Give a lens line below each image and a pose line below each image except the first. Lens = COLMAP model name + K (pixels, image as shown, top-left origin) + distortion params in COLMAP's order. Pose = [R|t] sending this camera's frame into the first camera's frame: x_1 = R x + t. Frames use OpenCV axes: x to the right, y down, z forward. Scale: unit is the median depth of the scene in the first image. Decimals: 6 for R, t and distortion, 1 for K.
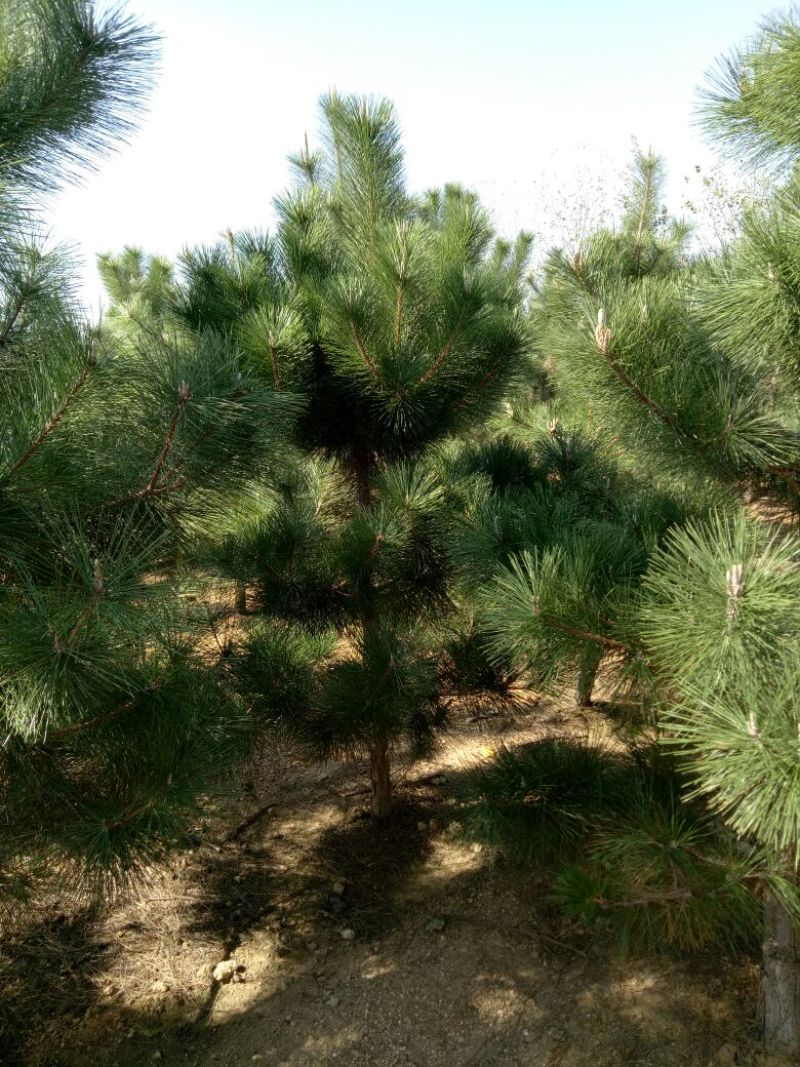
lens RADIAL K [[788.7, 0, 402.7], [0, 788.7, 525.6], [0, 0, 1]] dist [0.011348, 0.005346]
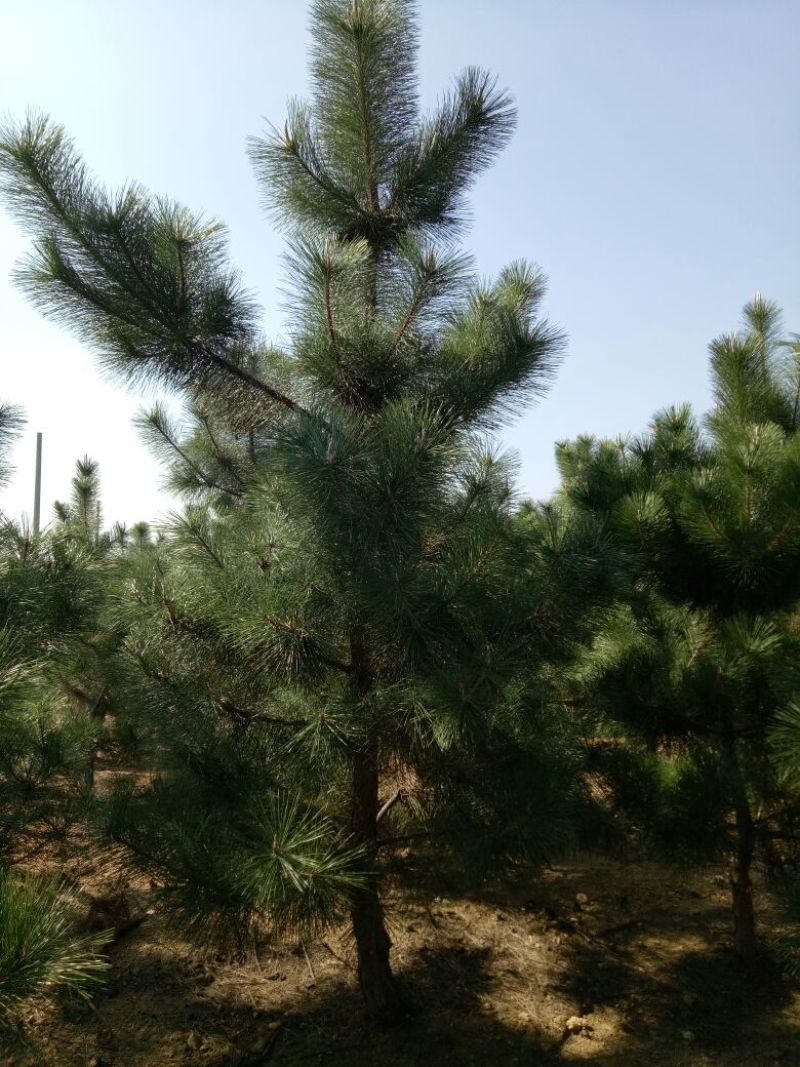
lens RADIAL K [[788.7, 0, 400.3], [0, 788.7, 532.6], [0, 0, 1]] dist [0.011348, 0.005346]
pose [[0.845572, 0.004444, -0.533843, 0.177972], [-0.112654, 0.978934, -0.170286, 0.057800], [0.521840, 0.204129, 0.828260, -0.276451]]
